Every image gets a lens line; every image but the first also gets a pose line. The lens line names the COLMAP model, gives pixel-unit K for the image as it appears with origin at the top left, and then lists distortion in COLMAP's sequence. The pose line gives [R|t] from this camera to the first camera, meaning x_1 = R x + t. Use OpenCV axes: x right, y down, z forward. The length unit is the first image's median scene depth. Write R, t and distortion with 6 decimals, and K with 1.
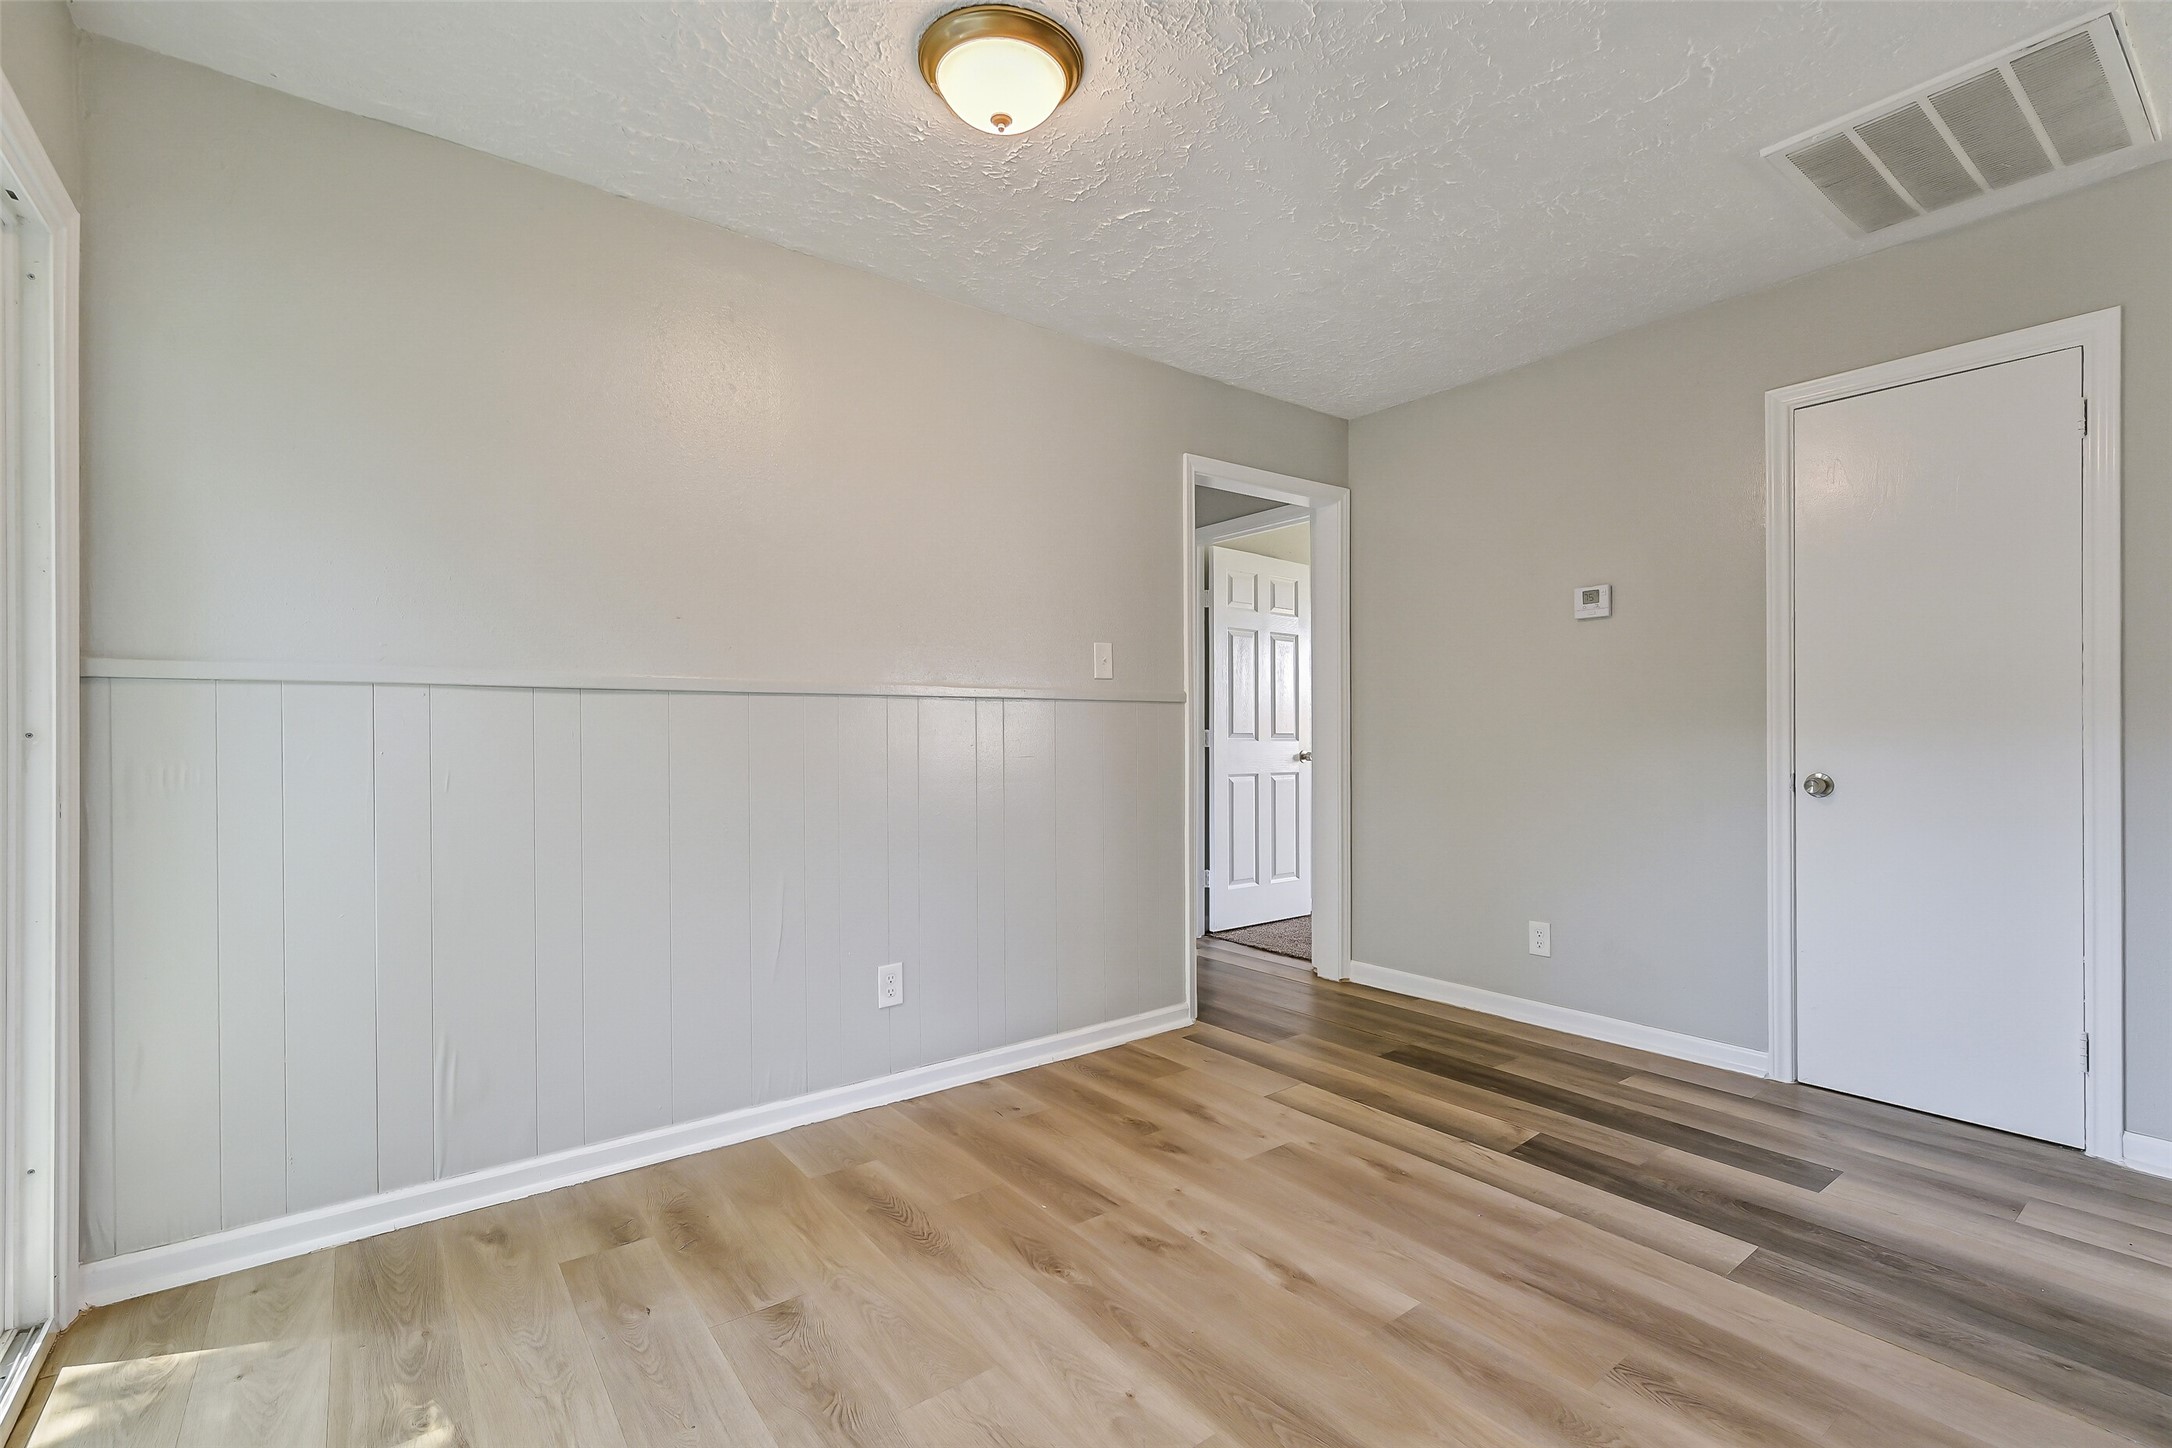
lens RADIAL K [[947.5, 0, 1075.6], [0, 947.5, 734.4], [0, 0, 1]] dist [-0.003897, 0.001045]
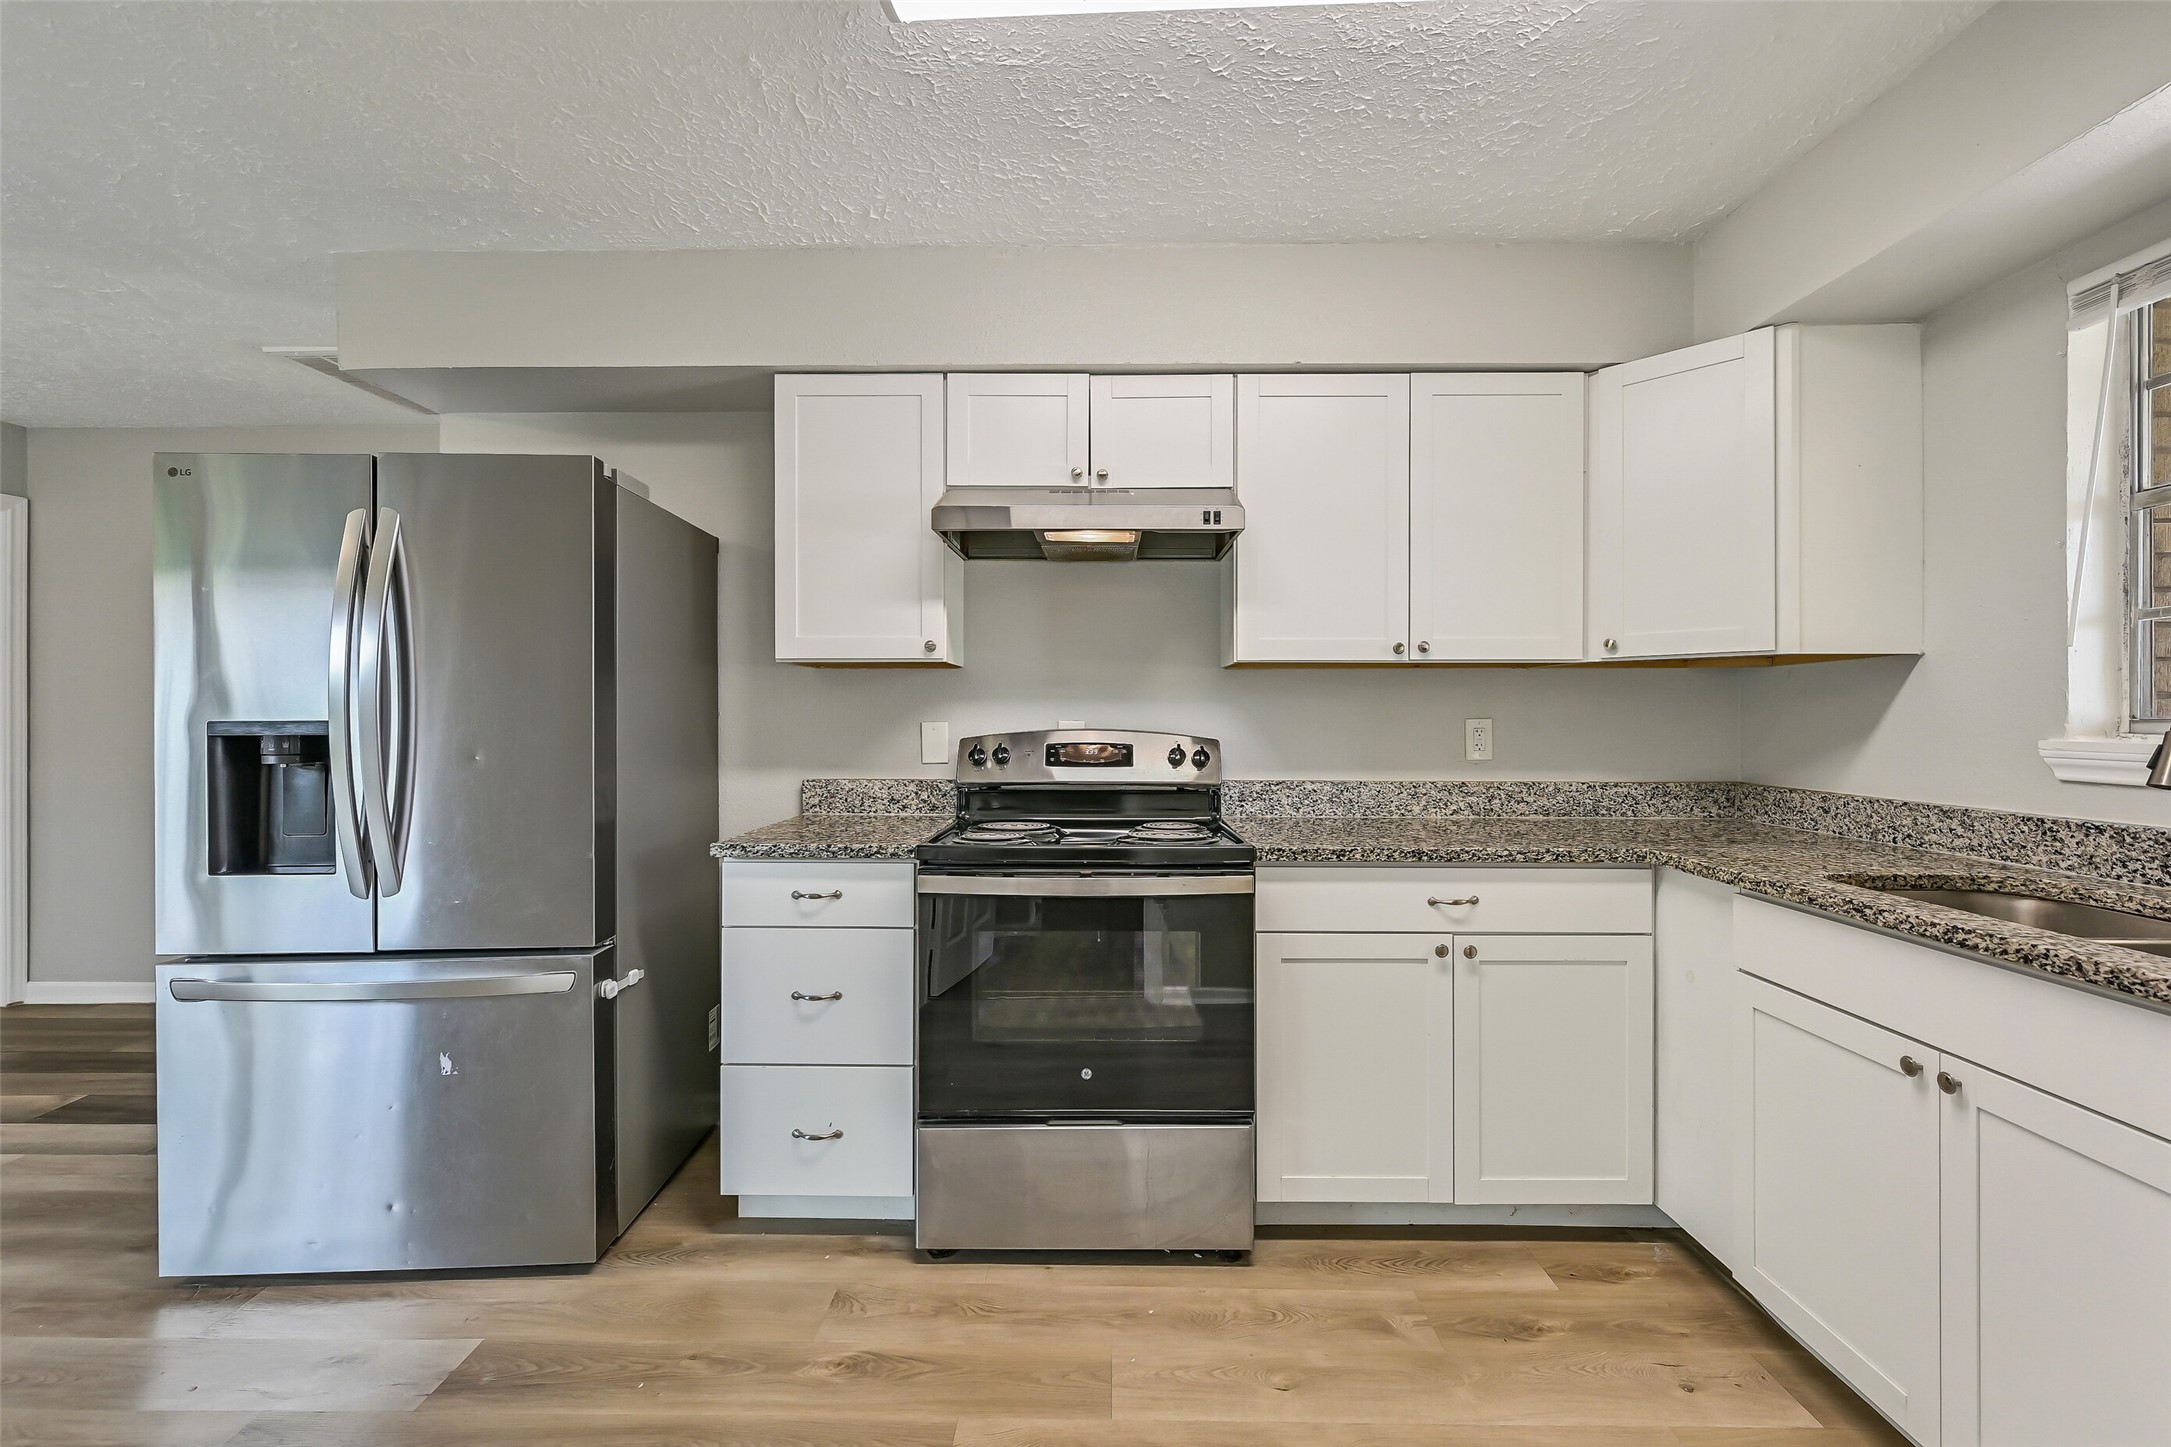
lens RADIAL K [[901.4, 0, 1106.5], [0, 901.4, 717.8], [0, 0, 1]] dist [-0.008636, 0.000893]
pose [[0.603888, 0.002910, 0.797064, 0.365013], [-0.004145, 0.999991, -0.000510, -0.059447], [-0.797059, -0.002996, 0.603894, -0.699496]]
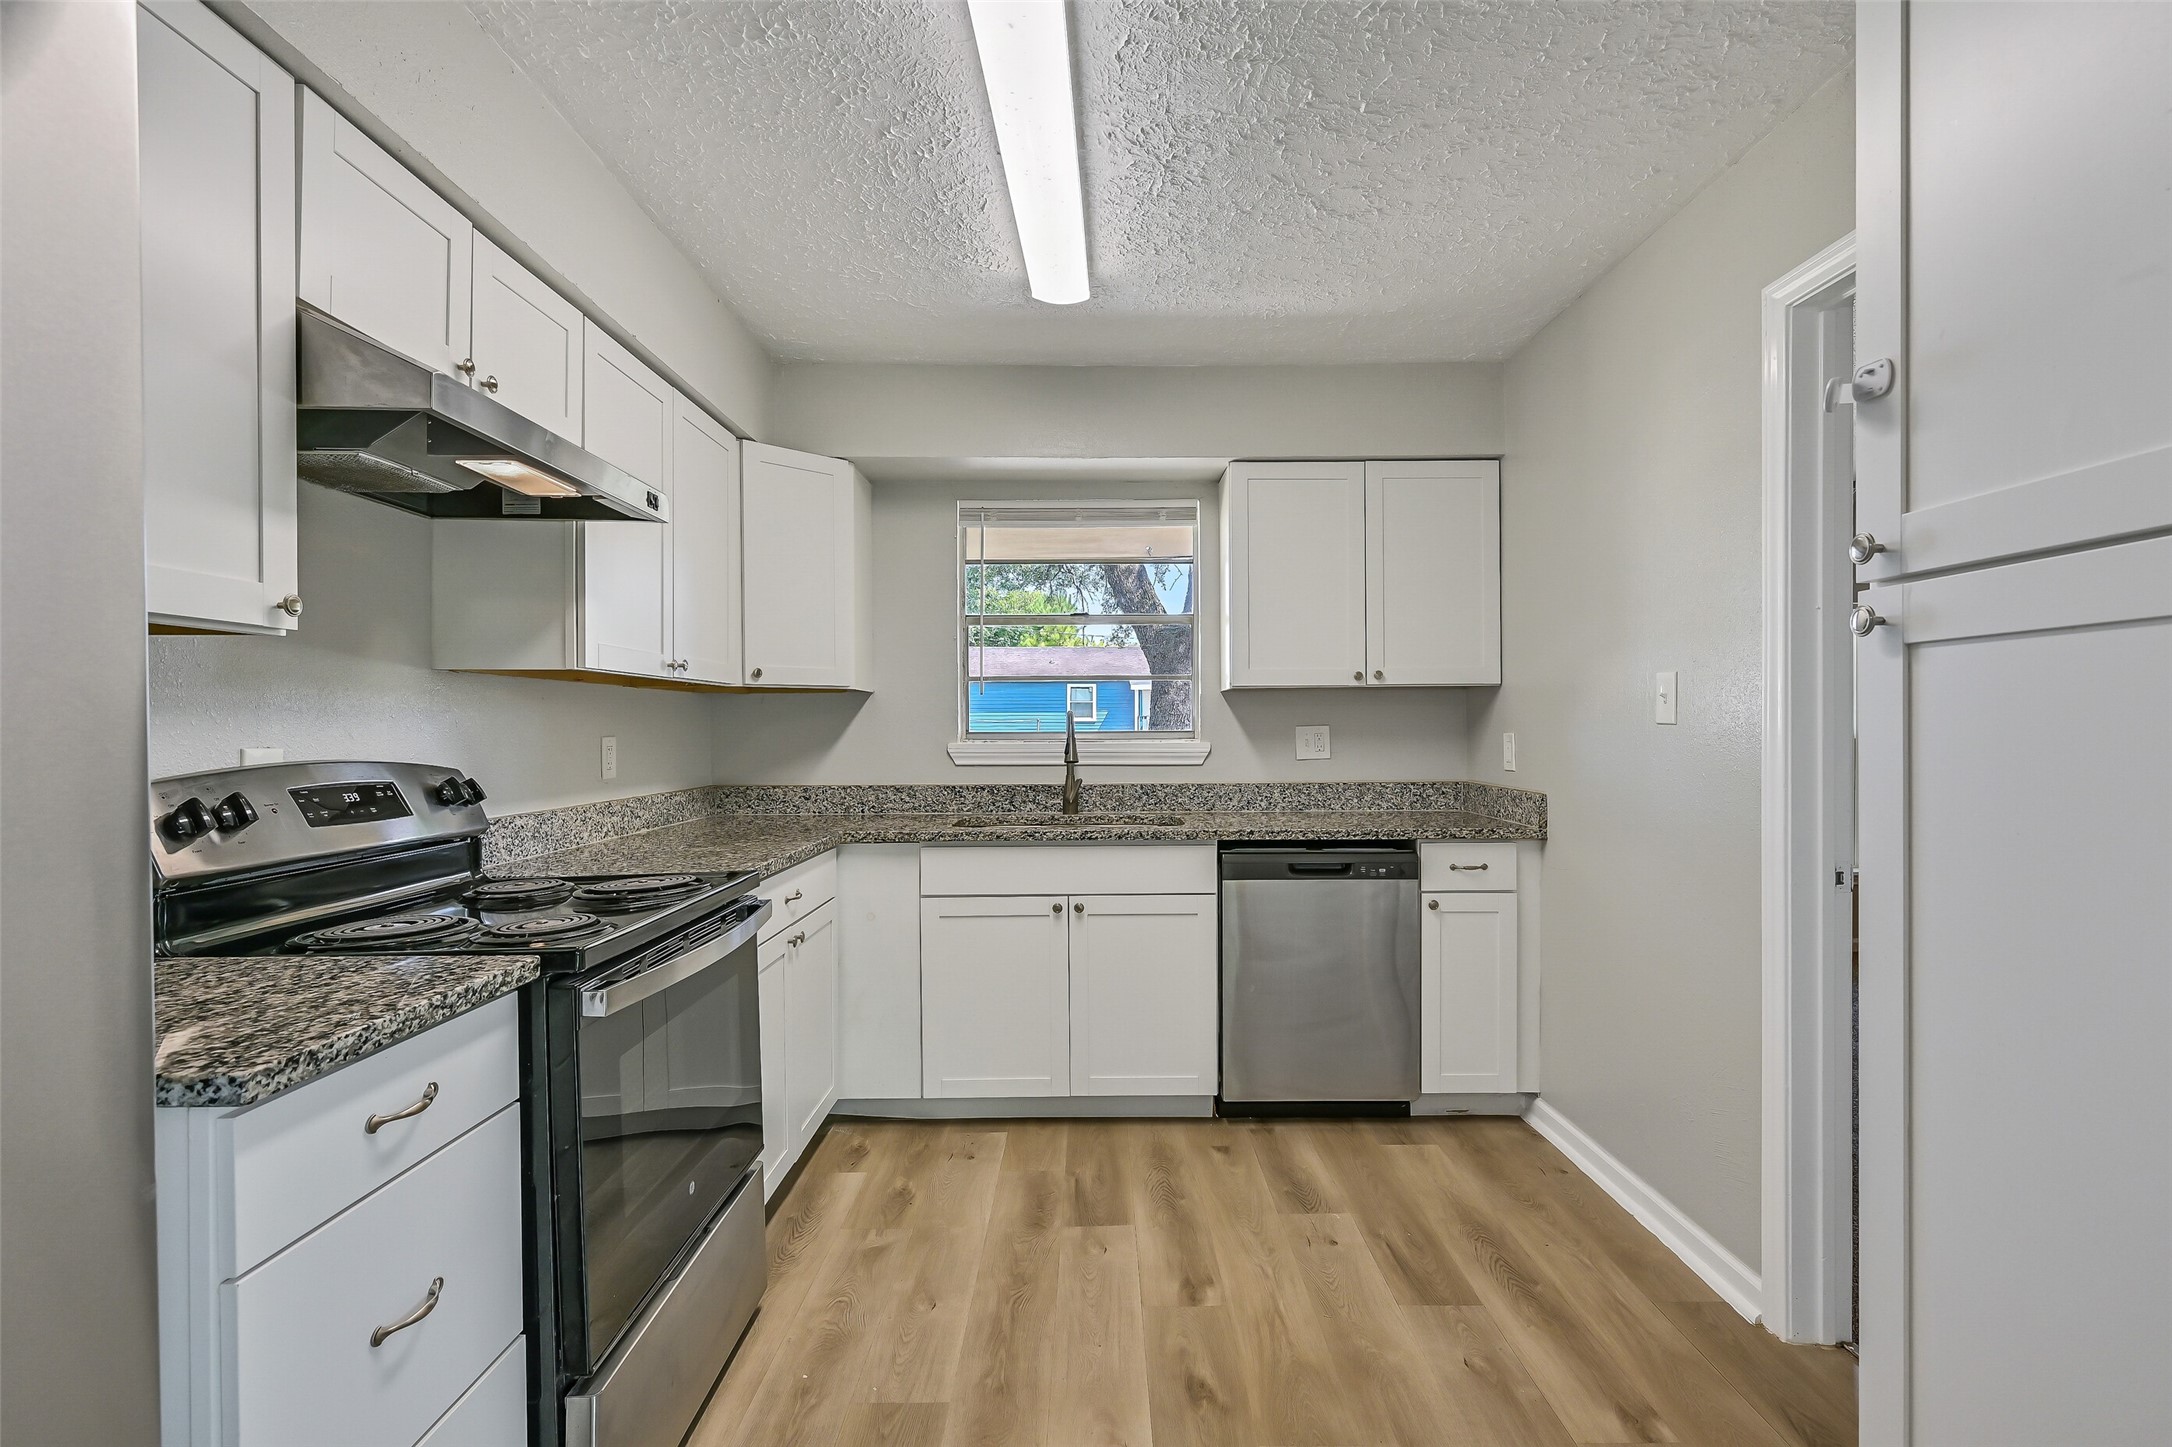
lens RADIAL K [[996.7, 0, 1096.3], [0, 996.7, 733.4], [0, 0, 1]] dist [0.000829, -0.000212]
pose [[-0.805400, 0.002866, 0.592725, 0.344541], [0.006471, 0.999971, 0.003958, -0.064936], [-0.592696, 0.007023, -0.805396, 0.168558]]
